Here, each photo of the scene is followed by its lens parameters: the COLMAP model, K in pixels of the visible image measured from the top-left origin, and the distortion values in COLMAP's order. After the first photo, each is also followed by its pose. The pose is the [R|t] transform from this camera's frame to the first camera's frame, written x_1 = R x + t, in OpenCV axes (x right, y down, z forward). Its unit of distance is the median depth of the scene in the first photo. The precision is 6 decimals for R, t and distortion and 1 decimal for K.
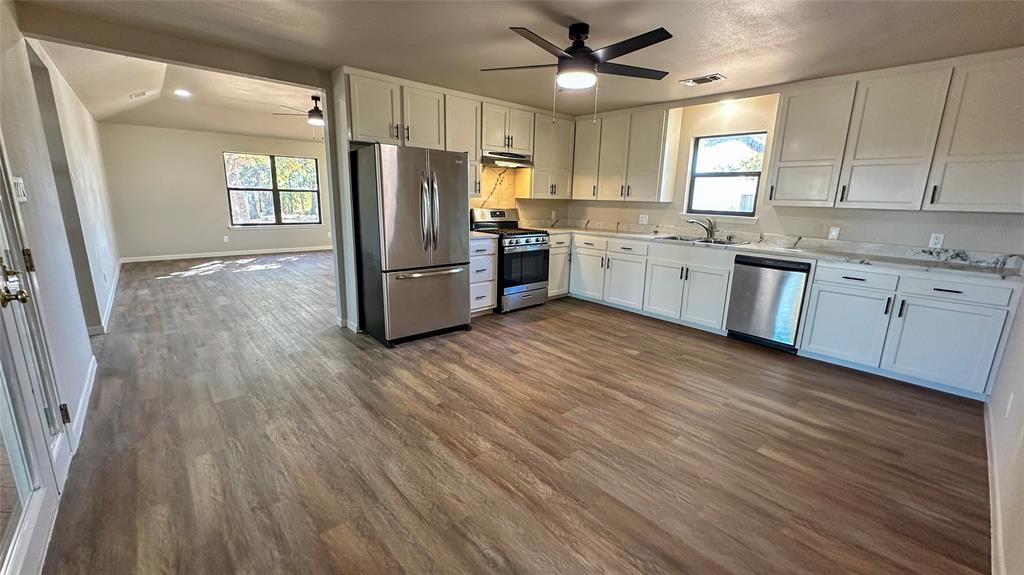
lens RADIAL K [[411.7, 0, 512.8], [0, 411.7, 286.2], [0, 0, 1]] dist [-0.002009, -0.000262]
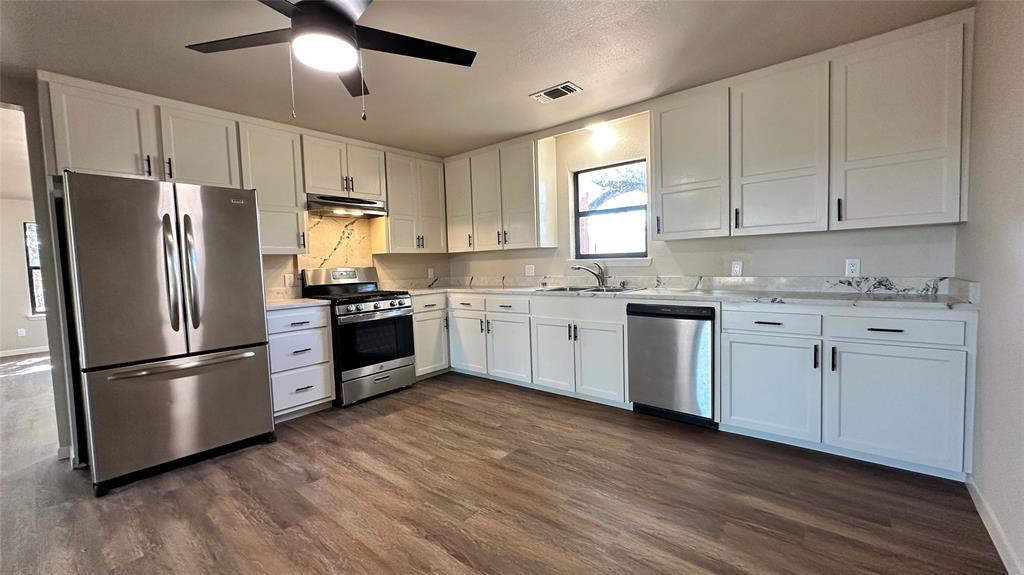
lens RADIAL K [[411.7, 0, 513.6], [0, 411.7, 284.6], [0, 0, 1]] dist [-0.002009, -0.000262]
pose [[0.988202, -0.065024, 0.138668, 0.215524], [0.086620, 0.983970, -0.155887, -0.008696], [-0.126309, 0.166059, 0.977993, 0.248140]]
